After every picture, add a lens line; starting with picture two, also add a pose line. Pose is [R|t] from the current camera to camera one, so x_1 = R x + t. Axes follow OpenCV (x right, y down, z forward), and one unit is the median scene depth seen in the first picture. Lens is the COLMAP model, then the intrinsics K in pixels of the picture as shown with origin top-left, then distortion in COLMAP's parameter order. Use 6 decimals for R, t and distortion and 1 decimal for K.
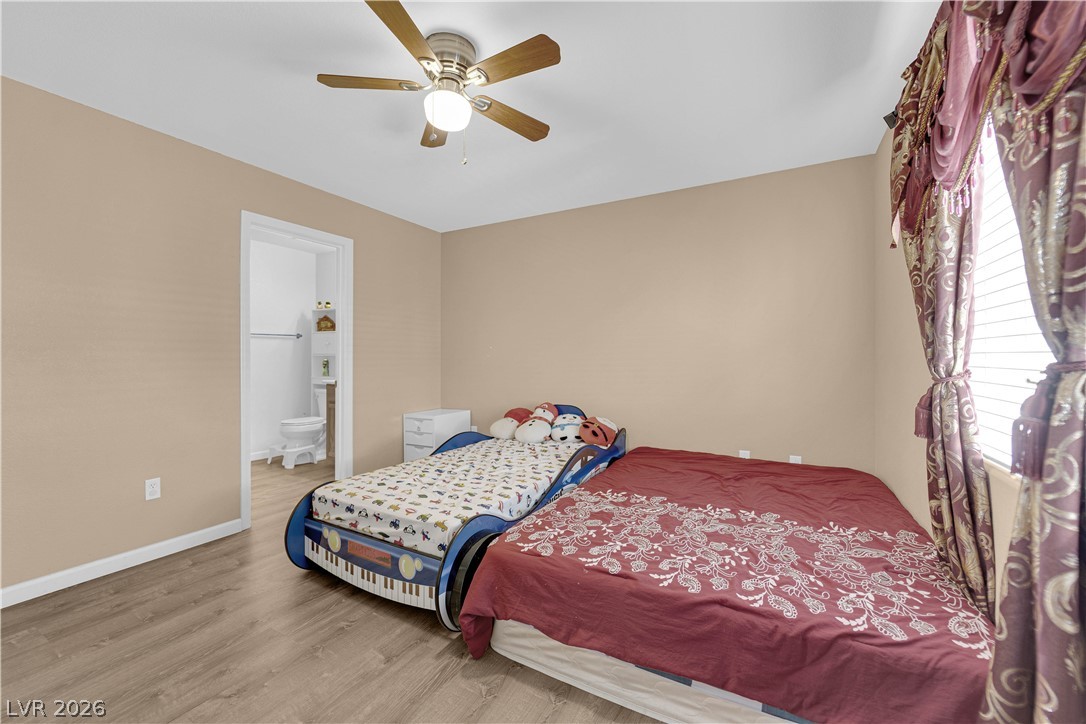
lens RADIAL K [[433.5, 0, 546.0], [0, 433.5, 358.2], [0, 0, 1]] dist [-0.012453, -0.003102]
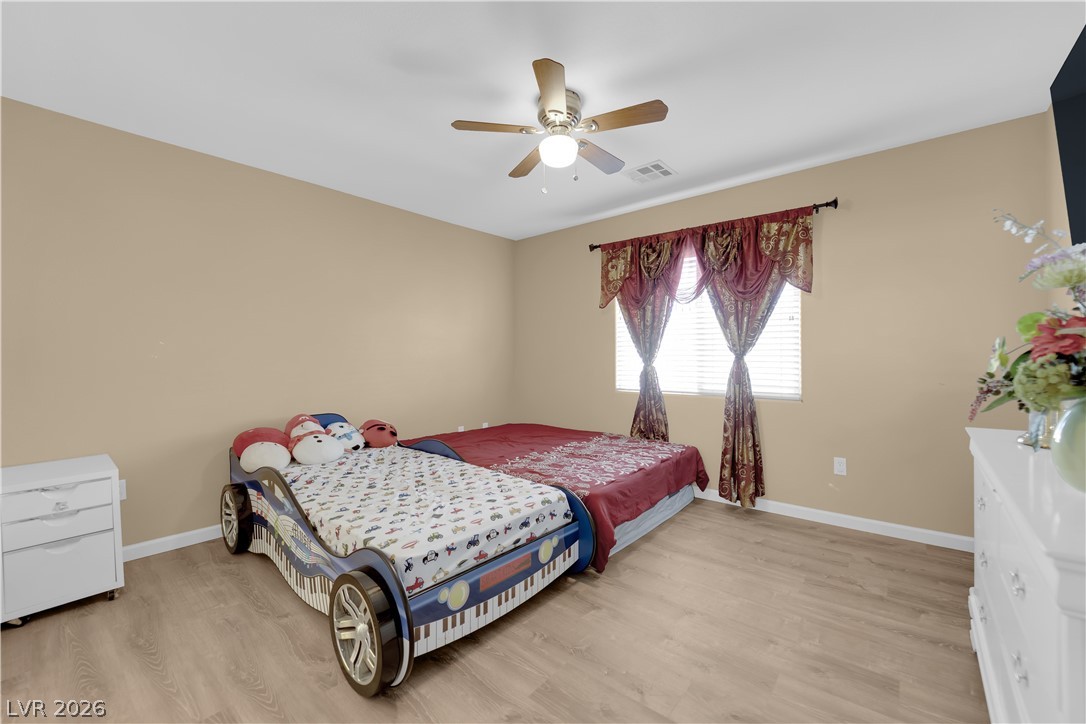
lens RADIAL K [[433.5, 0, 546.0], [0, 433.5, 358.2], [0, 0, 1]] dist [-0.012453, -0.003102]
pose [[0.187043, 0.005455, 0.982337, -1.276774], [0.003698, 0.999974, -0.006257, 0.004601], [-0.982345, 0.004803, 0.187018, 0.728644]]
